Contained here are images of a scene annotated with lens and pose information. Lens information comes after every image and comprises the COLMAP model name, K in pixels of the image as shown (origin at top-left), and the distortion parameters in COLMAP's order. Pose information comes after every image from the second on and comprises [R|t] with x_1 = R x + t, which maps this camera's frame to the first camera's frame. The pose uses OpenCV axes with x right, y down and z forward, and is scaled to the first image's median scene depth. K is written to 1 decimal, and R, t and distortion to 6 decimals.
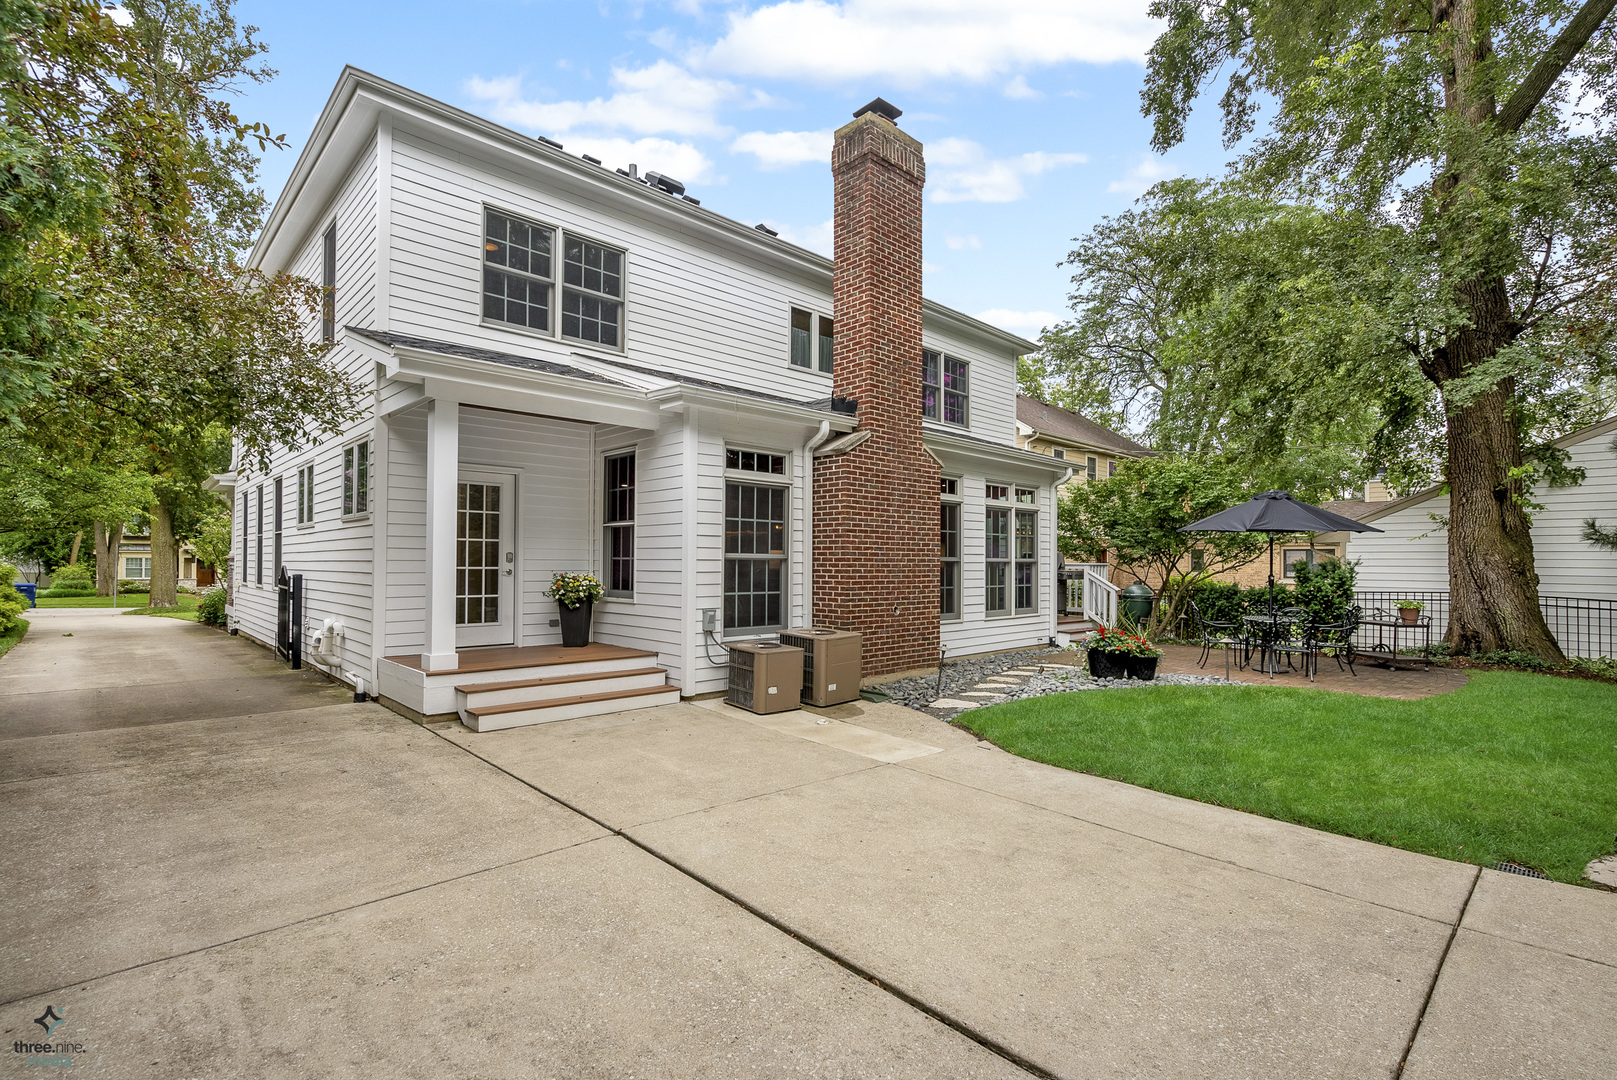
lens RADIAL K [[752.2, 0, 808.5], [0, 752.2, 540.0], [0, 0, 1]] dist [-0.000782, 0.000271]
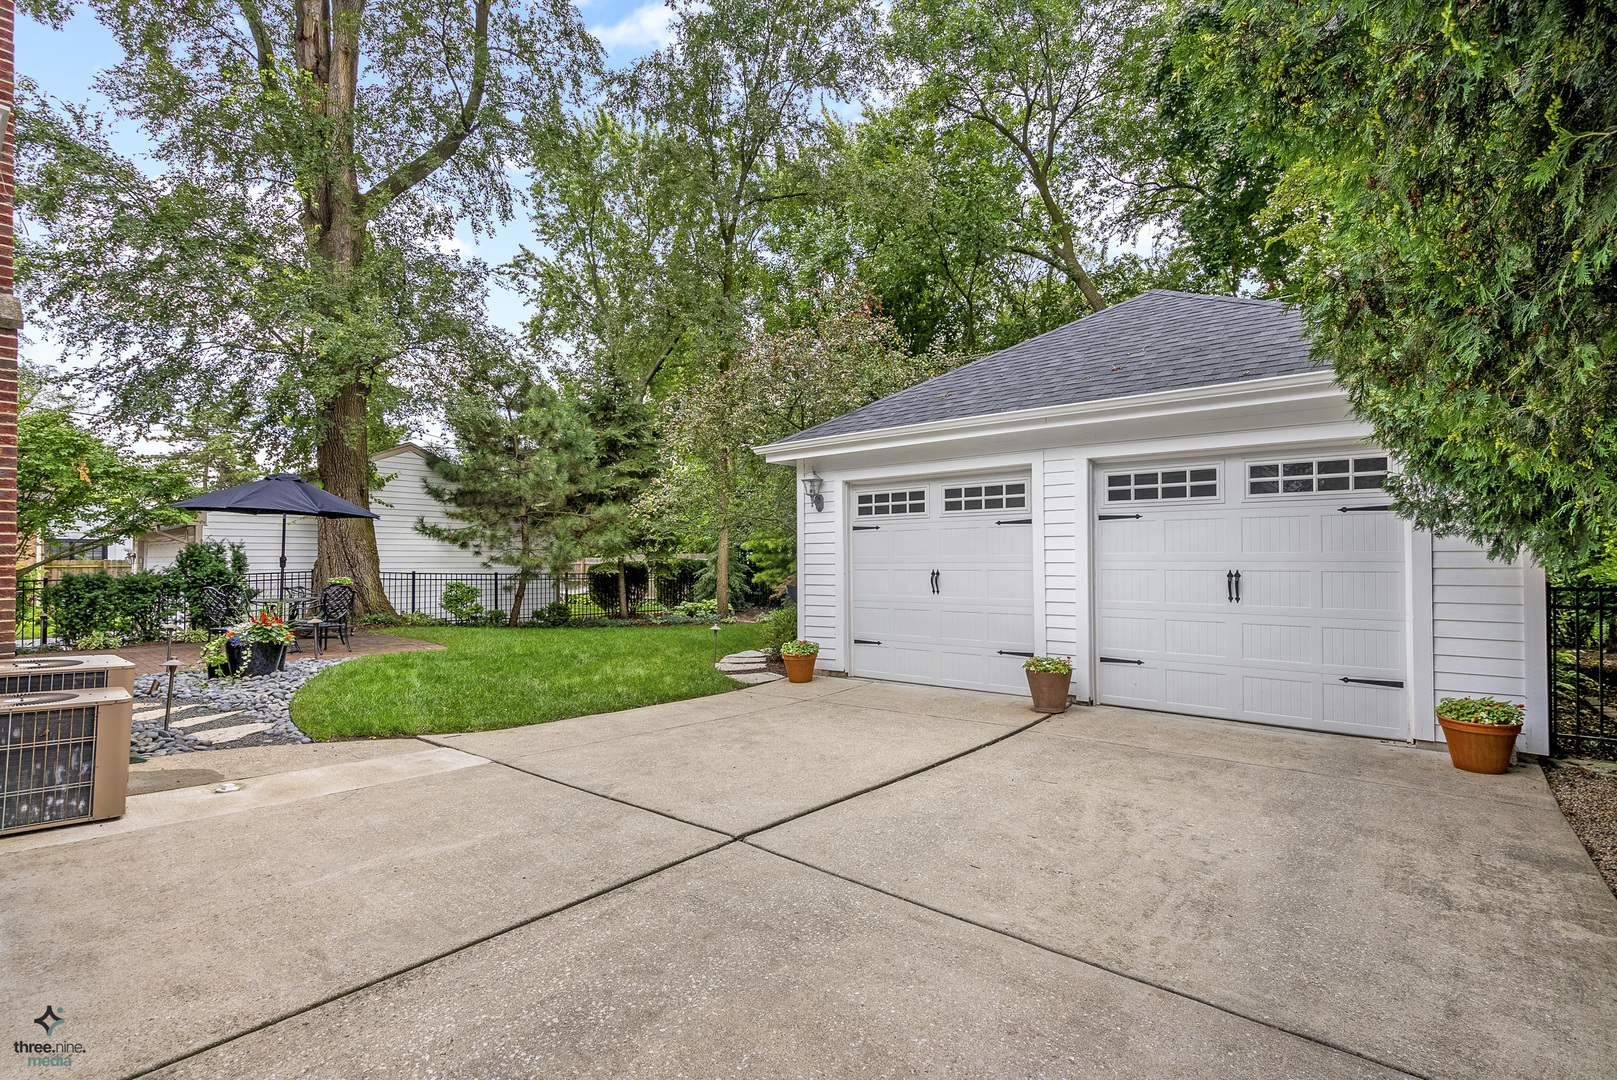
lens RADIAL K [[752.2, 0, 808.5], [0, 752.2, 540.0], [0, 0, 1]] dist [-0.000782, 0.000271]
pose [[-0.127364, 0.019113, 0.991672, -1.011403], [-0.031474, 0.999233, -0.023301, 0.056462], [-0.991357, -0.034180, -0.126665, 0.931658]]
